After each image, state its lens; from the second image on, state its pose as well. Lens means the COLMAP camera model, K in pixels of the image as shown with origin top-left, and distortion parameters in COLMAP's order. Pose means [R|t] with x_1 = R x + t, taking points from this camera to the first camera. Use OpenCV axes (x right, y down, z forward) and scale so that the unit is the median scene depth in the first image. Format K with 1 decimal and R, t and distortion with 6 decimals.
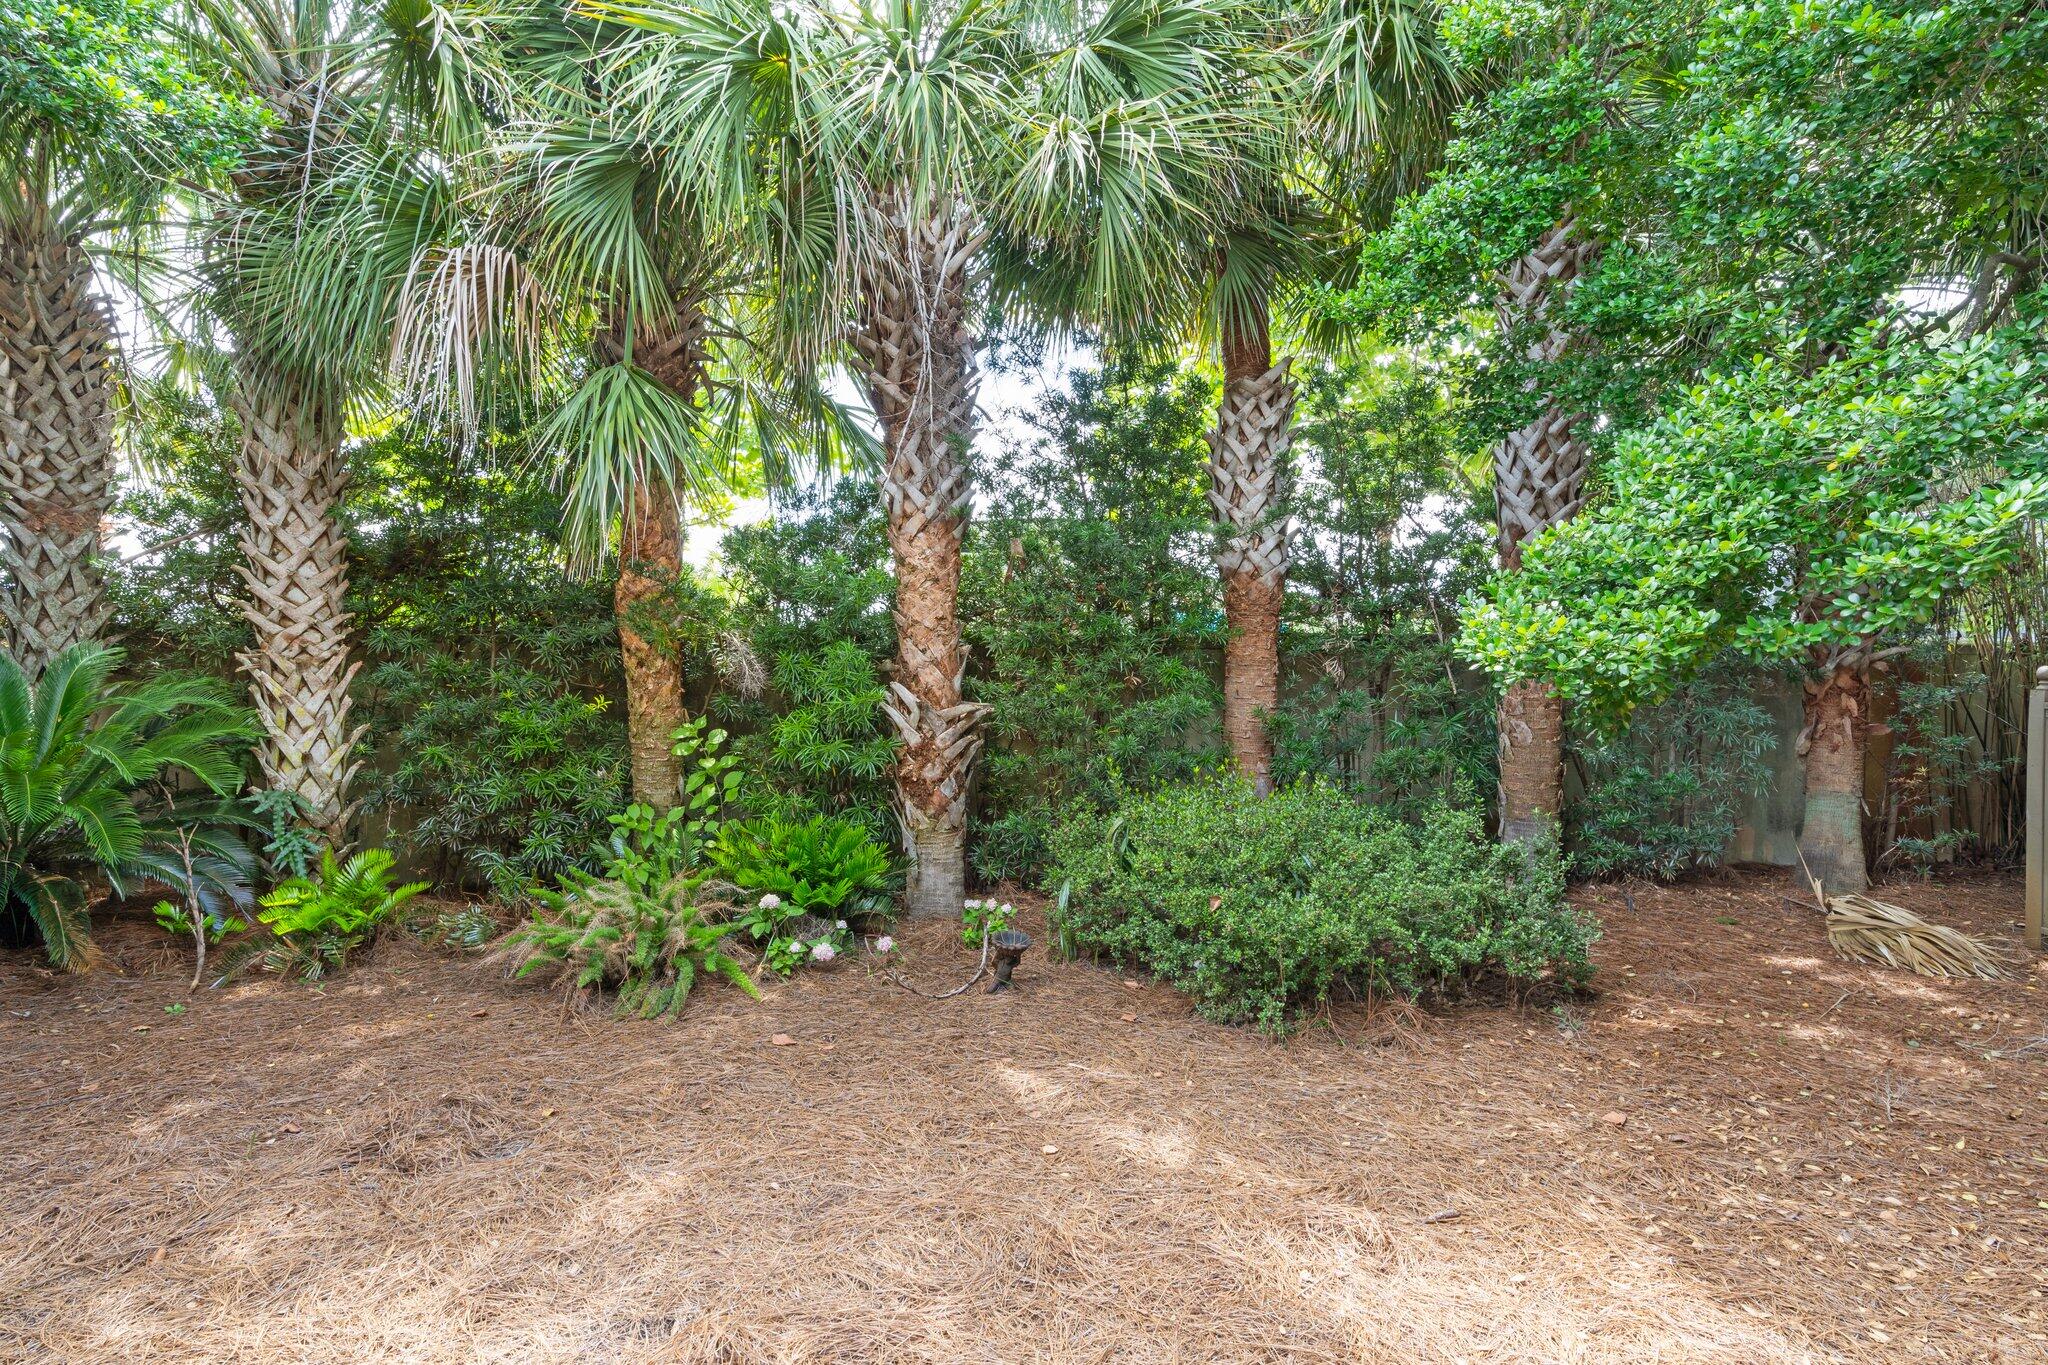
lens RADIAL K [[1041.3, 0, 1024.0], [0, 1041.3, 683.1], [0, 0, 1]] dist [0.002017, 0.000336]
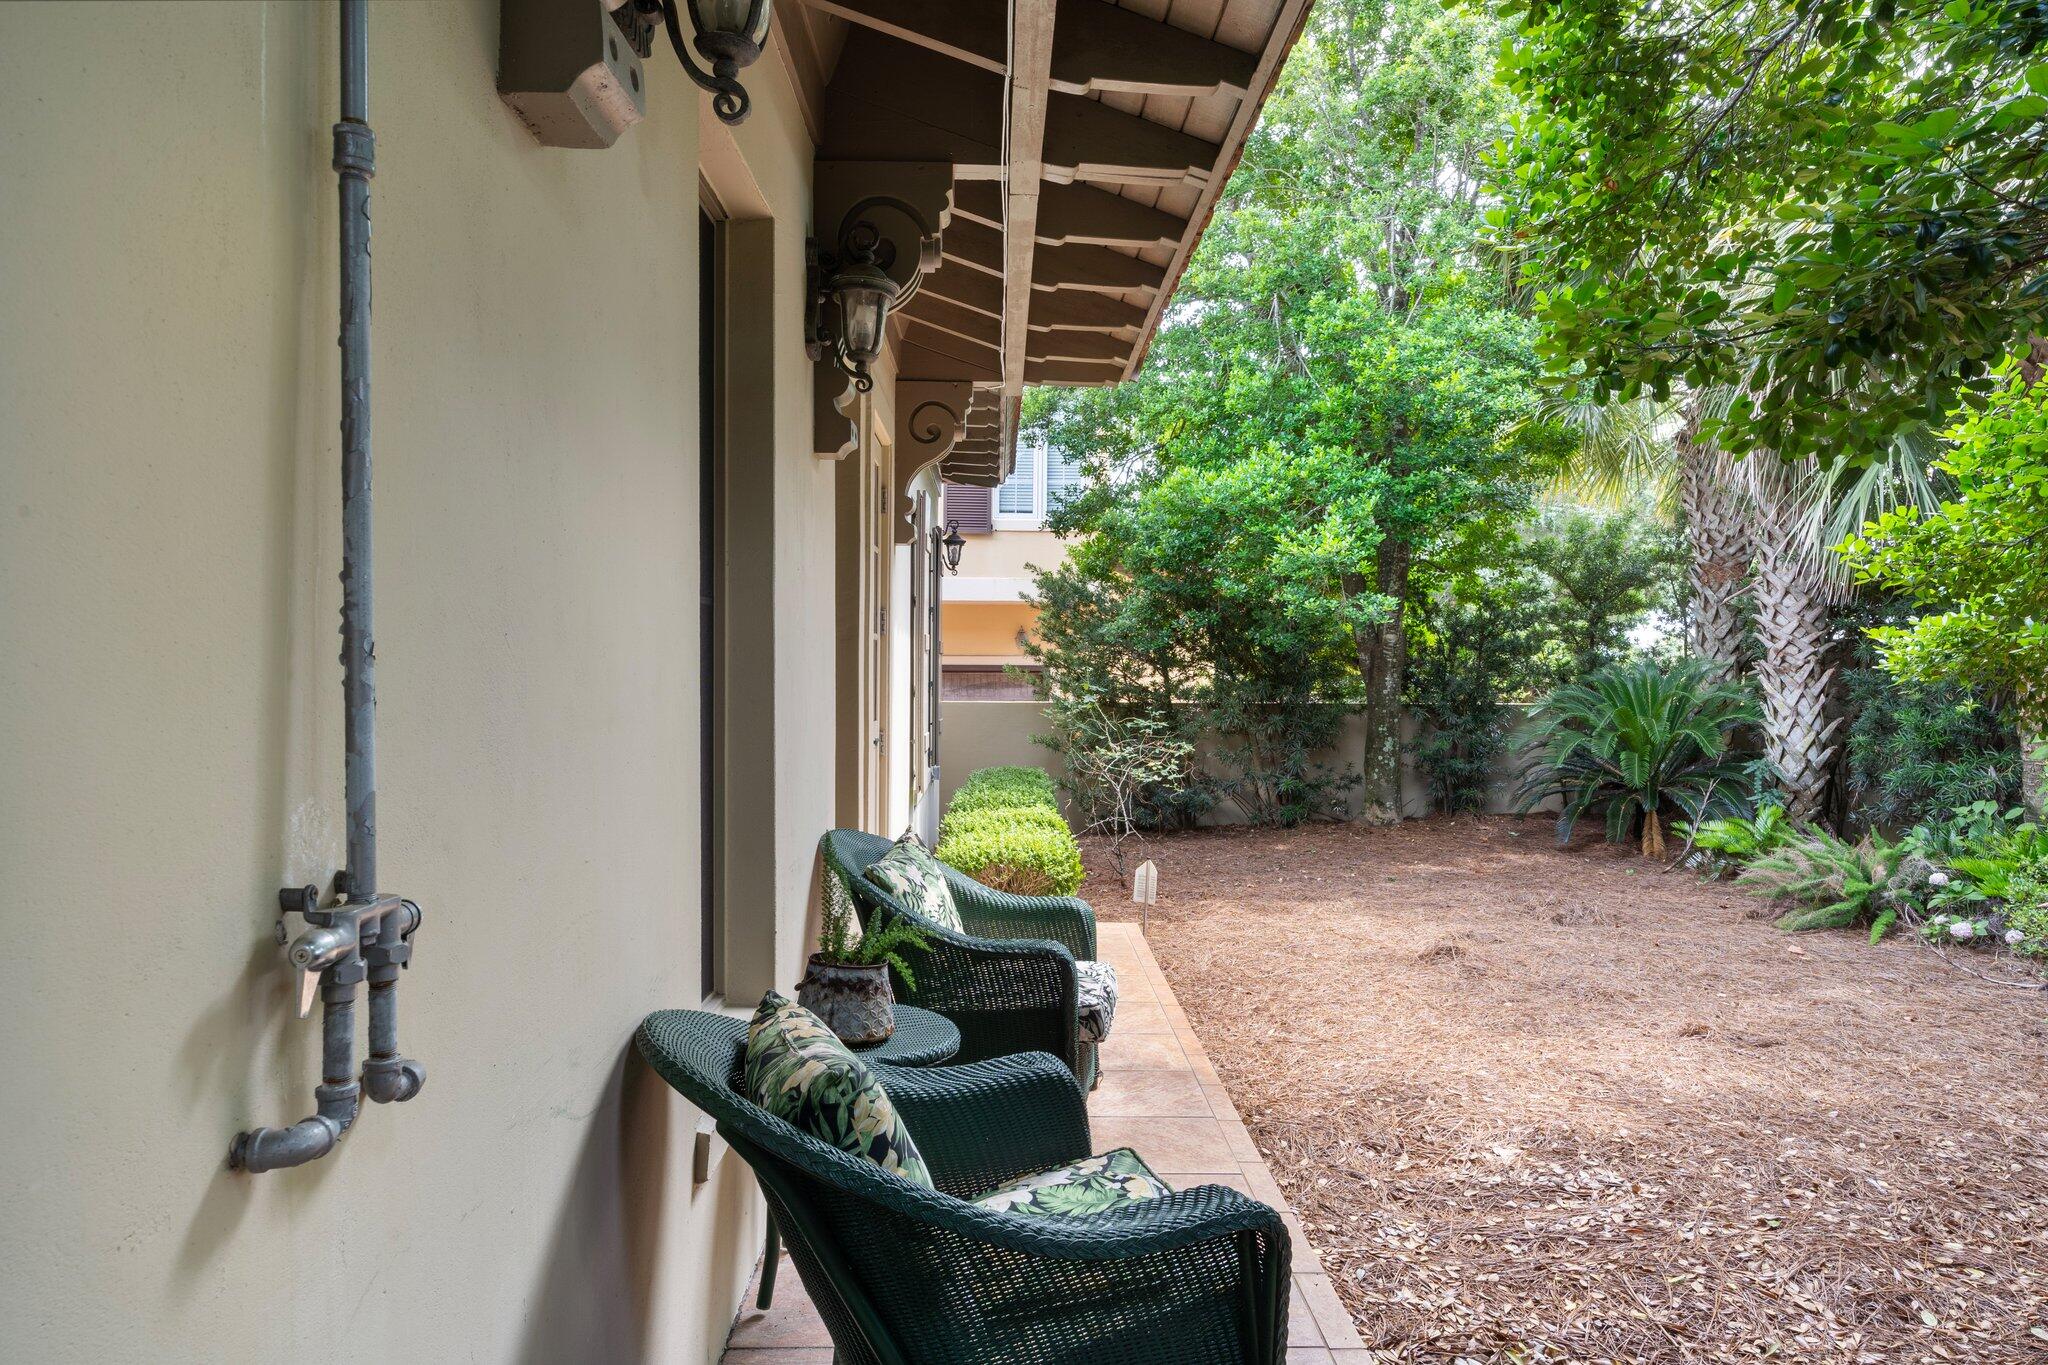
lens RADIAL K [[1296.2, 0, 1023.9], [0, 1296.2, 681.0], [0, 0, 1]] dist [0.000010, 0.000002]
pose [[-0.002386, 0.005007, -0.999985, 0.986559], [-0.009399, 0.999943, 0.005029, -0.003499], [0.999953, 0.009410, -0.002339, 0.012116]]
